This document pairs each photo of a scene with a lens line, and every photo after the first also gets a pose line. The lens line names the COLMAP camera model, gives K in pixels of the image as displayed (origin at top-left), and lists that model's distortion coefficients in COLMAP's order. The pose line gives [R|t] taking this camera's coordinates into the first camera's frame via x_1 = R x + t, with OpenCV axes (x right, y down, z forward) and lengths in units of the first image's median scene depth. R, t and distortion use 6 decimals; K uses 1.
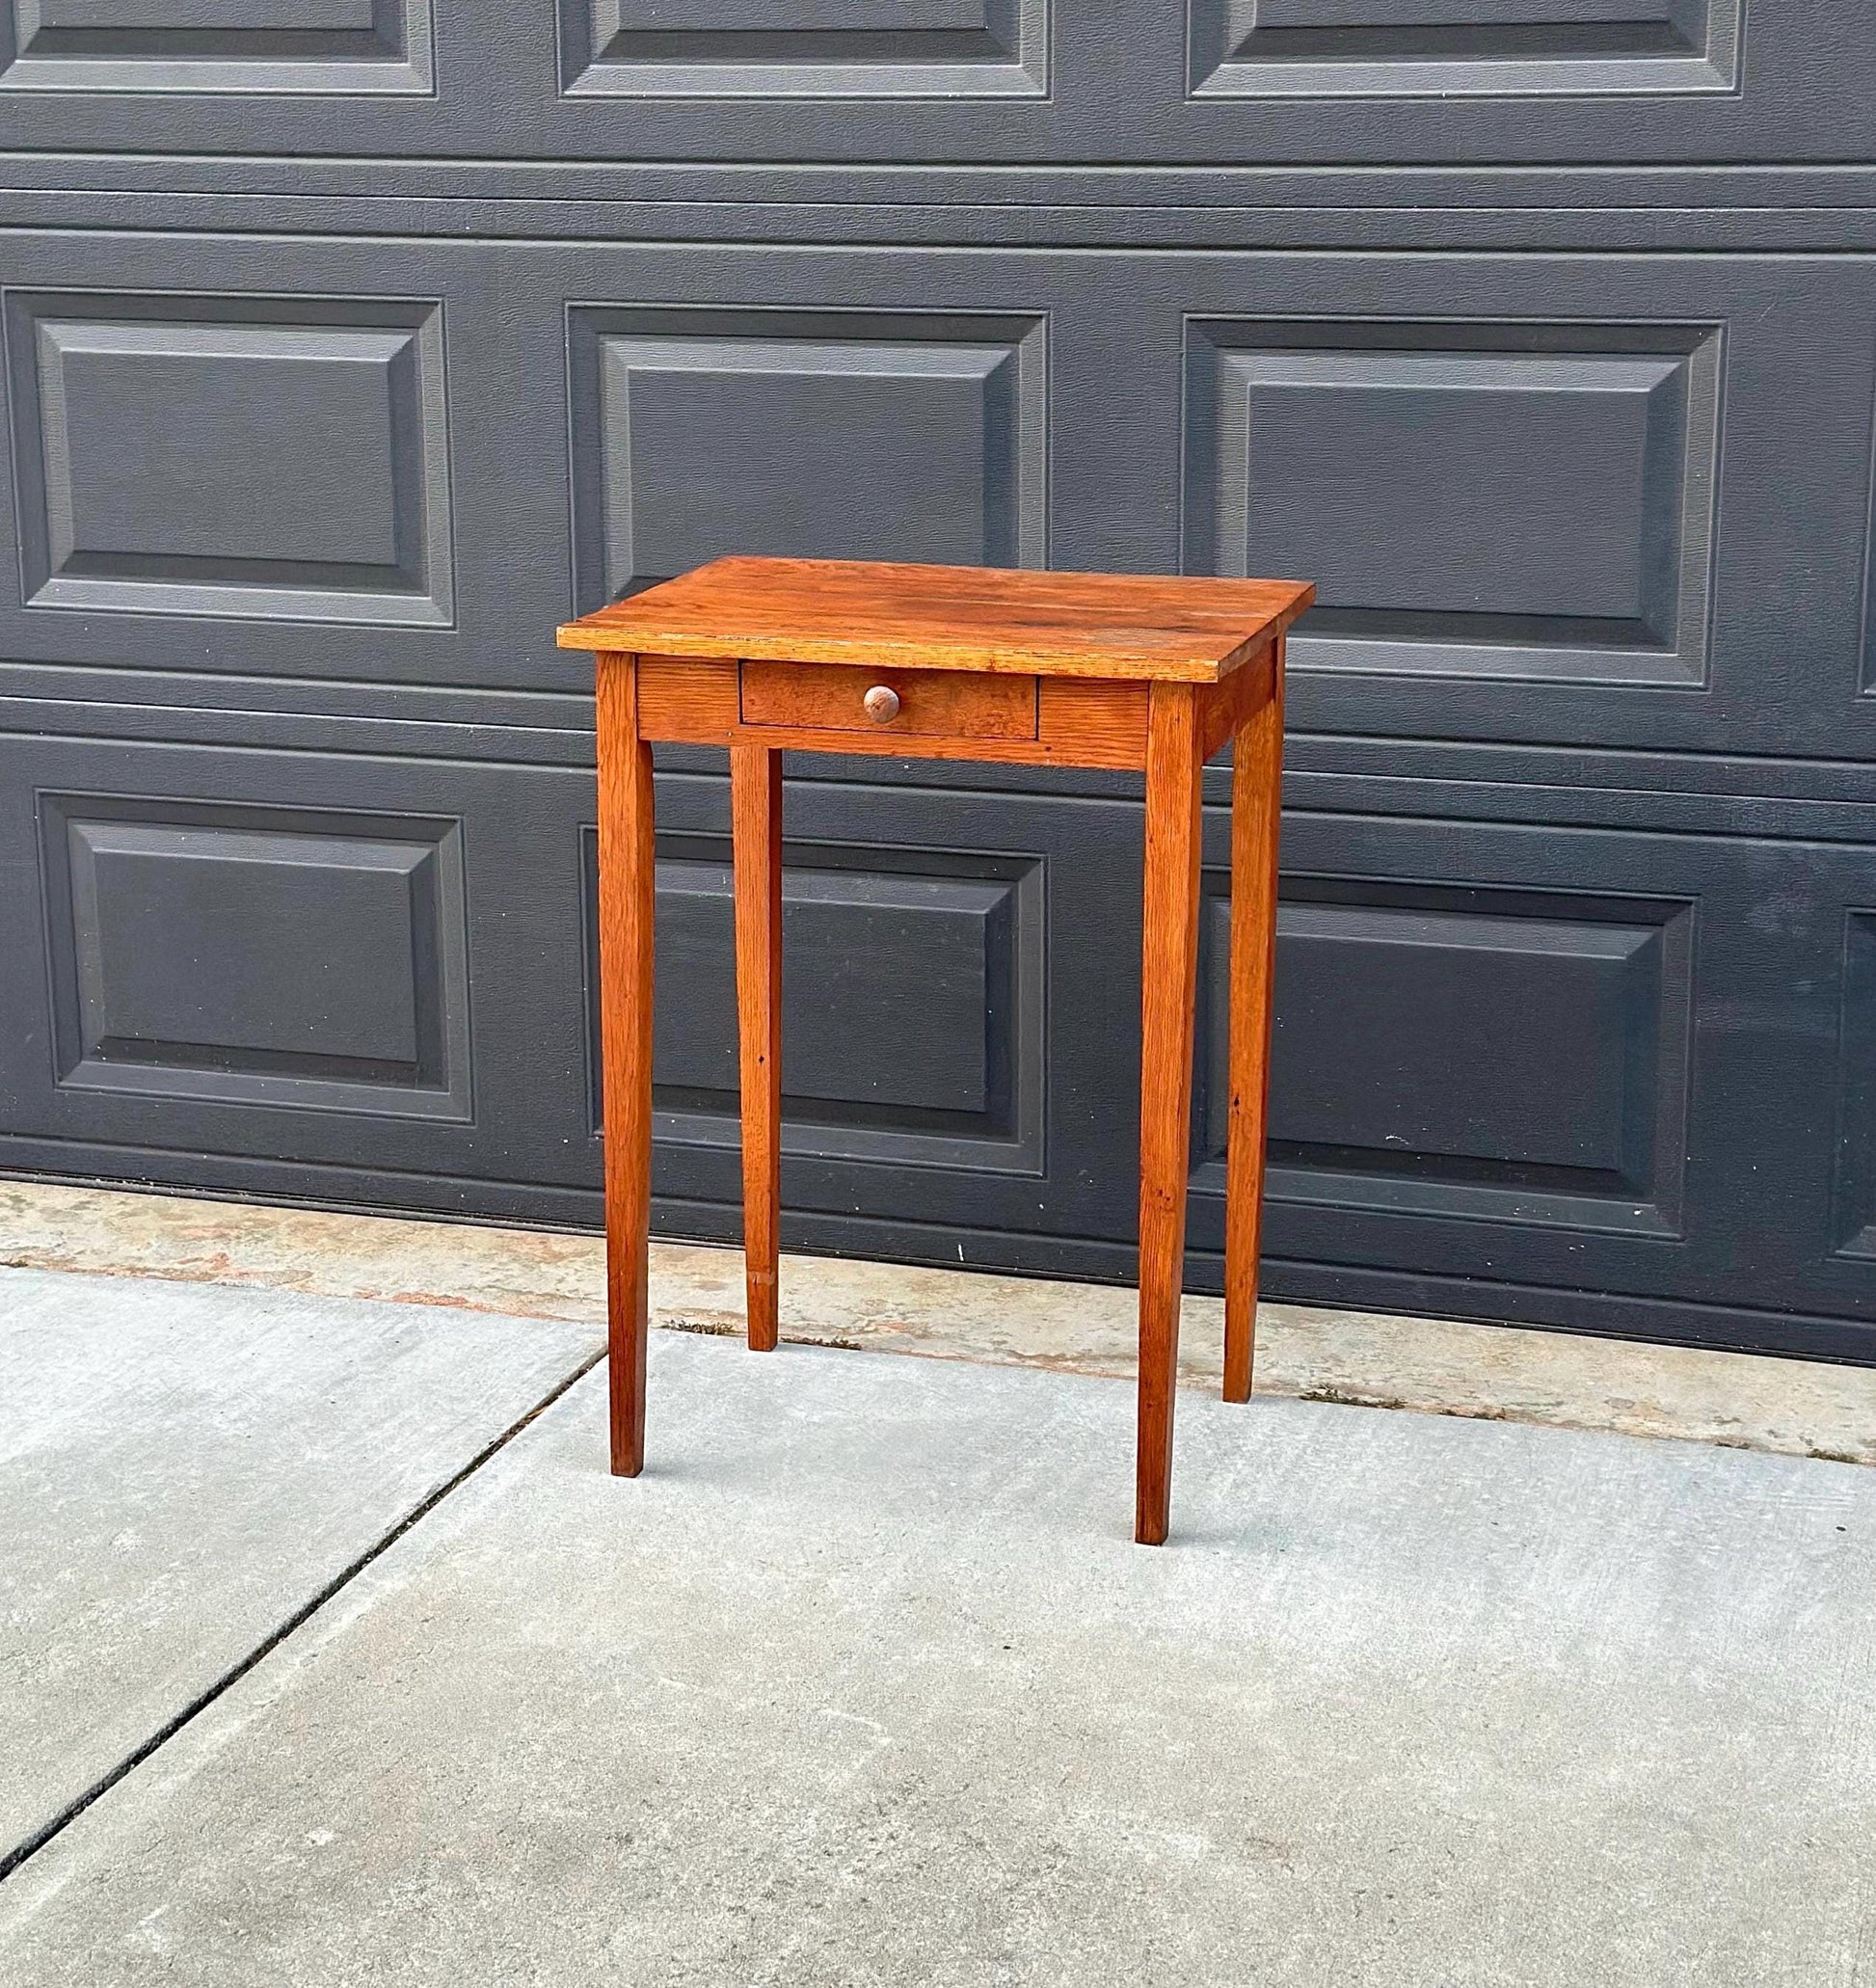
lens RADIAL K [[3620.9, 0, 940.8], [0, 3620.9, 864.7], [0, 0, 1]] dist [0.166536, -0.169029]
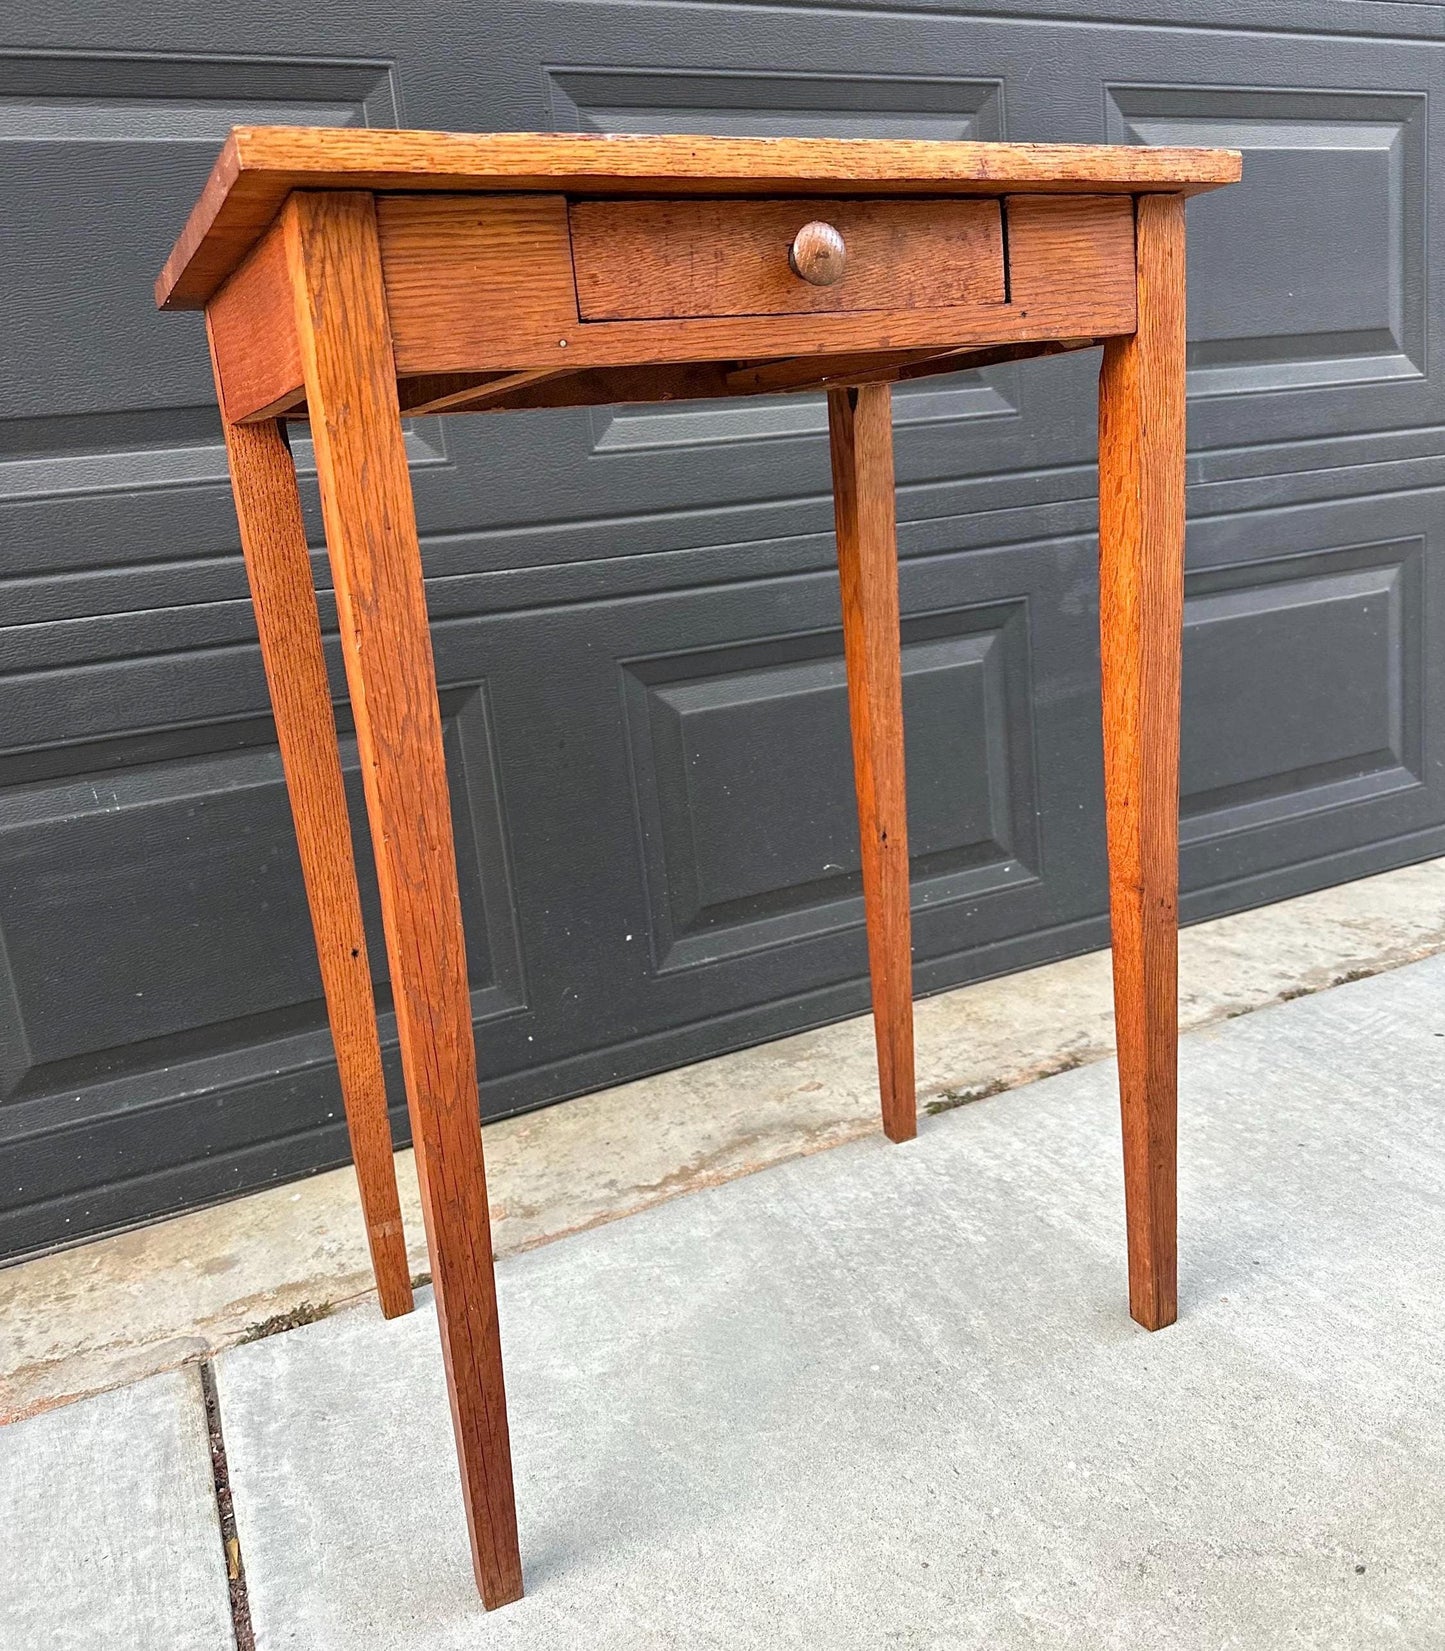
lens RADIAL K [[1351.9, 0, 724.6], [0, 1351.9, 795.8], [0, 0, 1]] dist [0.159912, -0.323063]
pose [[0.727967, -0.216407, 0.650563, -0.173812], [0.243016, 0.968717, 0.050309, 0.025775], [-0.641098, 0.121474, 0.757785, 0.725878]]
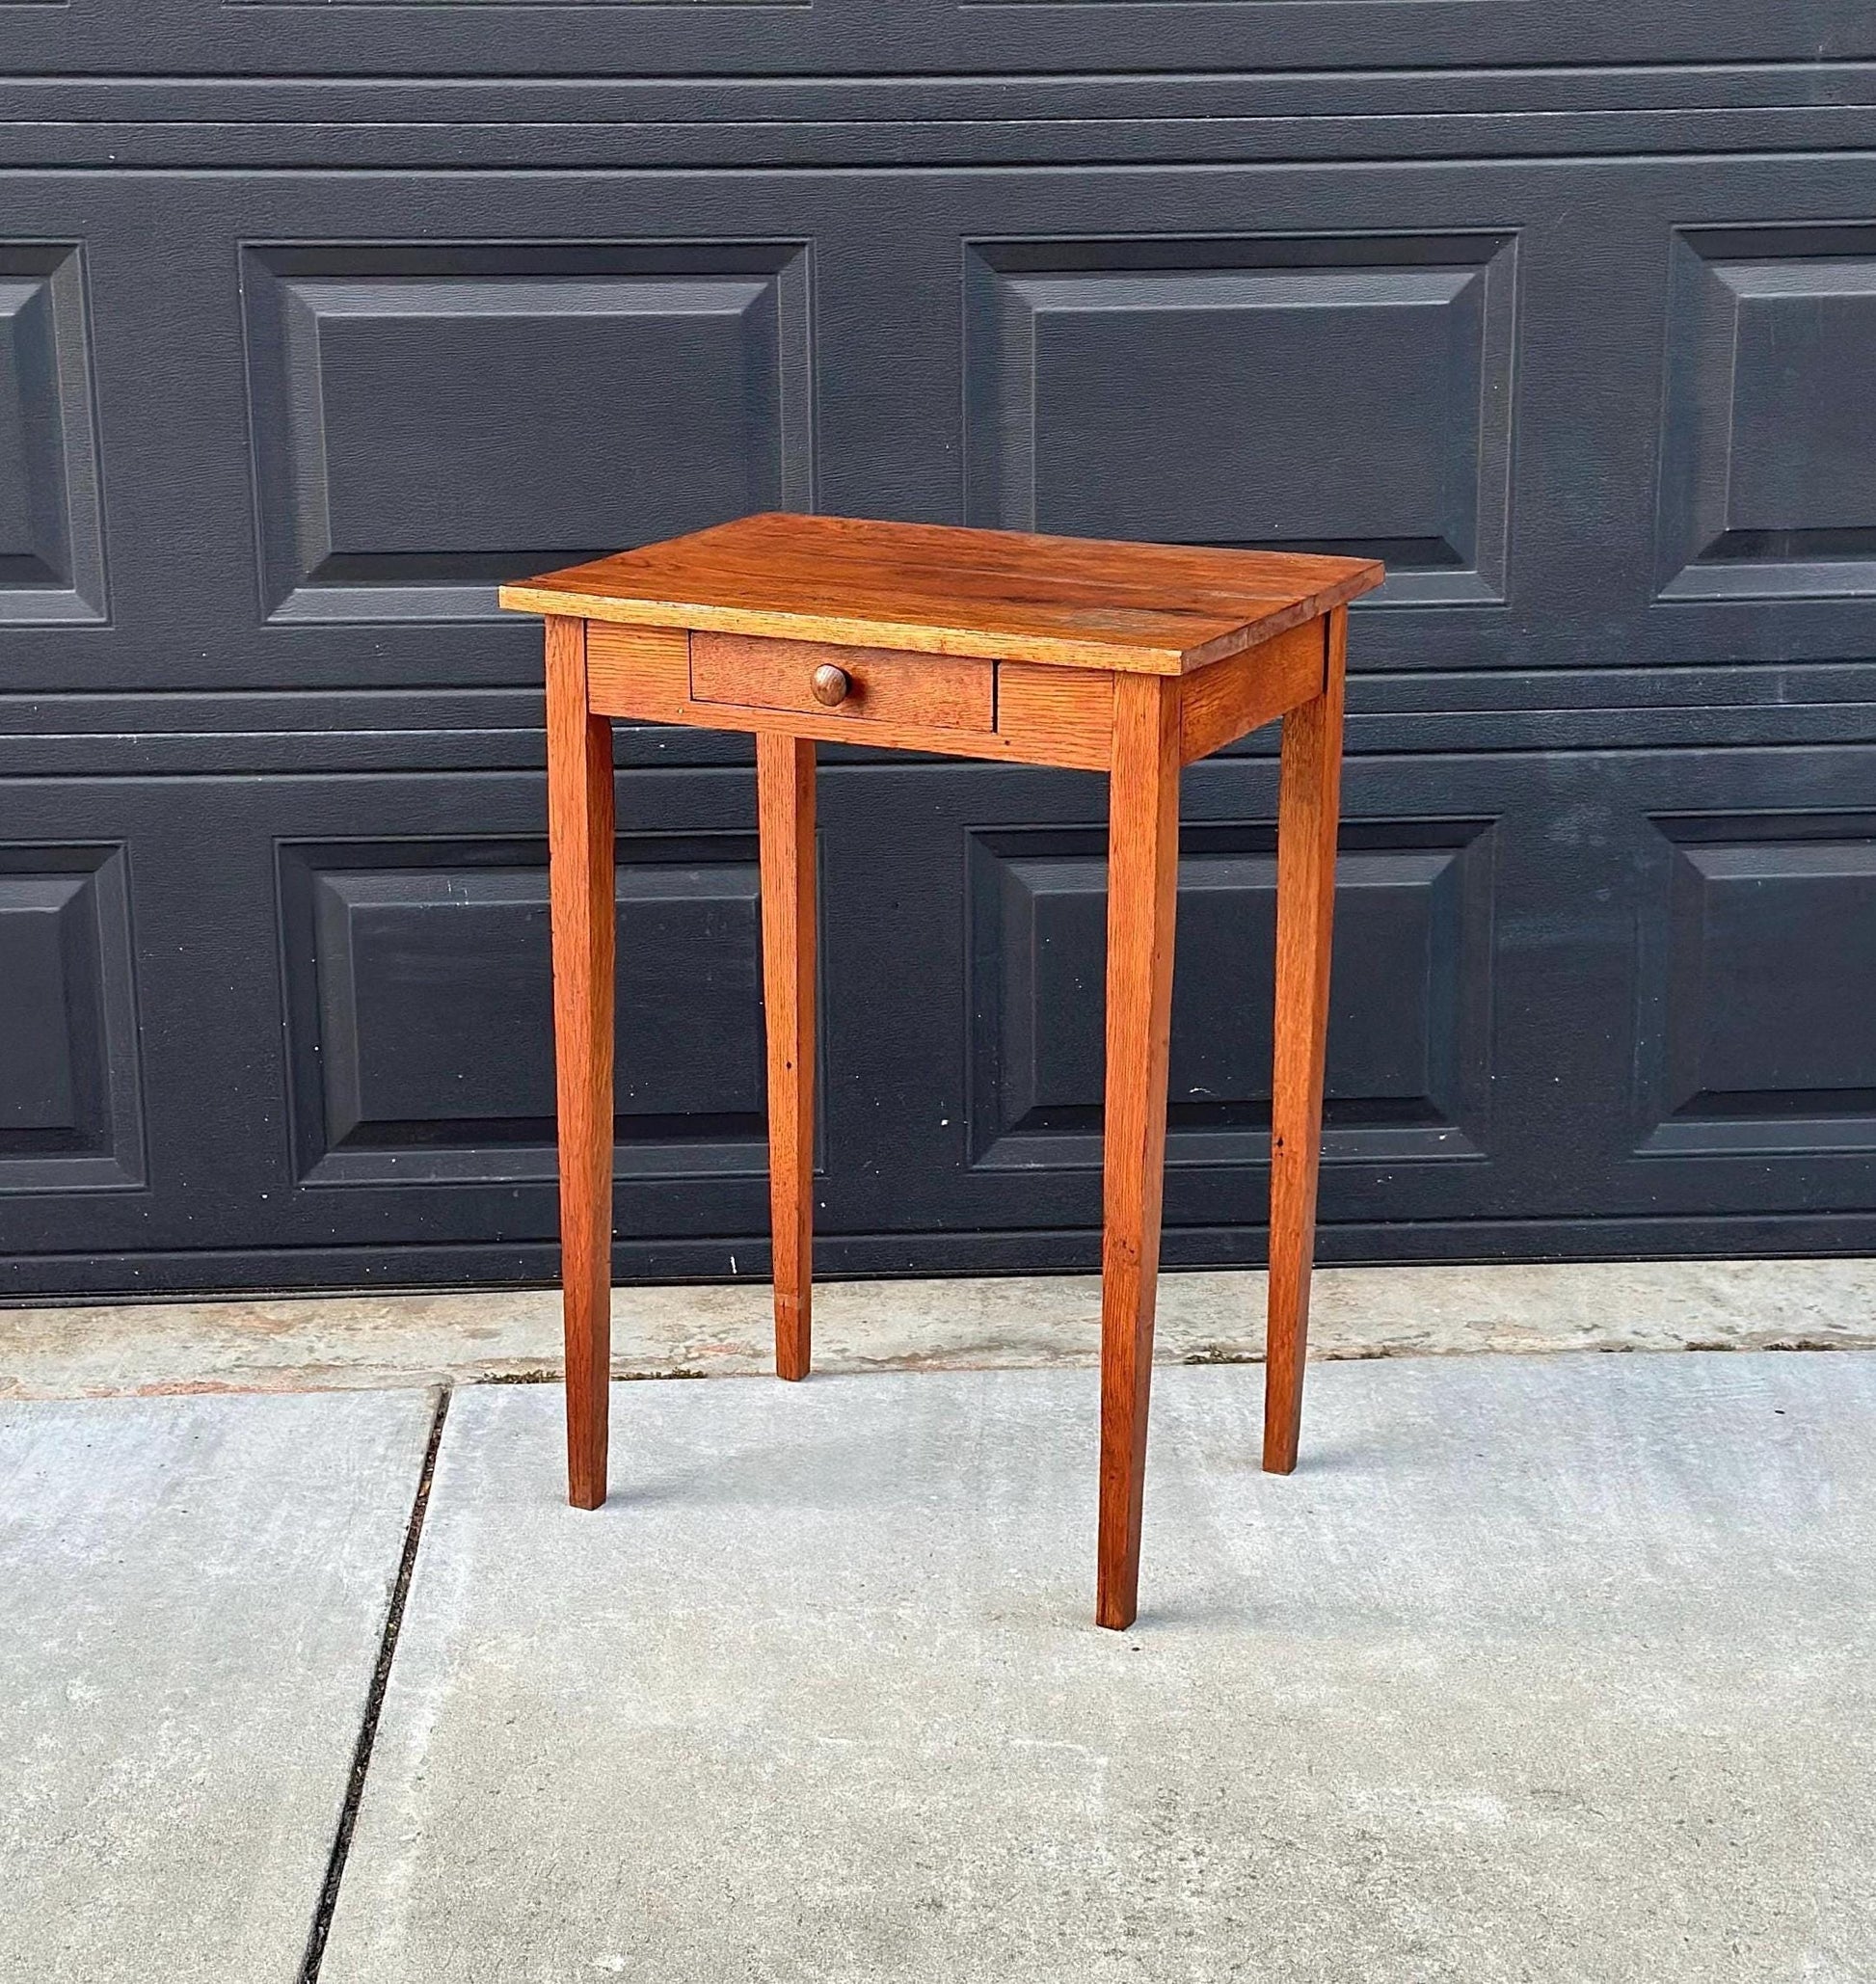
lens RADIAL K [[3775.1, 0, 939.7], [0, 3775.1, 1019.1], [0, 0, 1]] dist [0.148590, -0.044286]
pose [[0.931865, -0.097665, 0.349412, -0.301813], [0.082017, 0.994863, 0.059342, -0.009721], [-0.353412, -0.026641, 0.935088, 0.082899]]
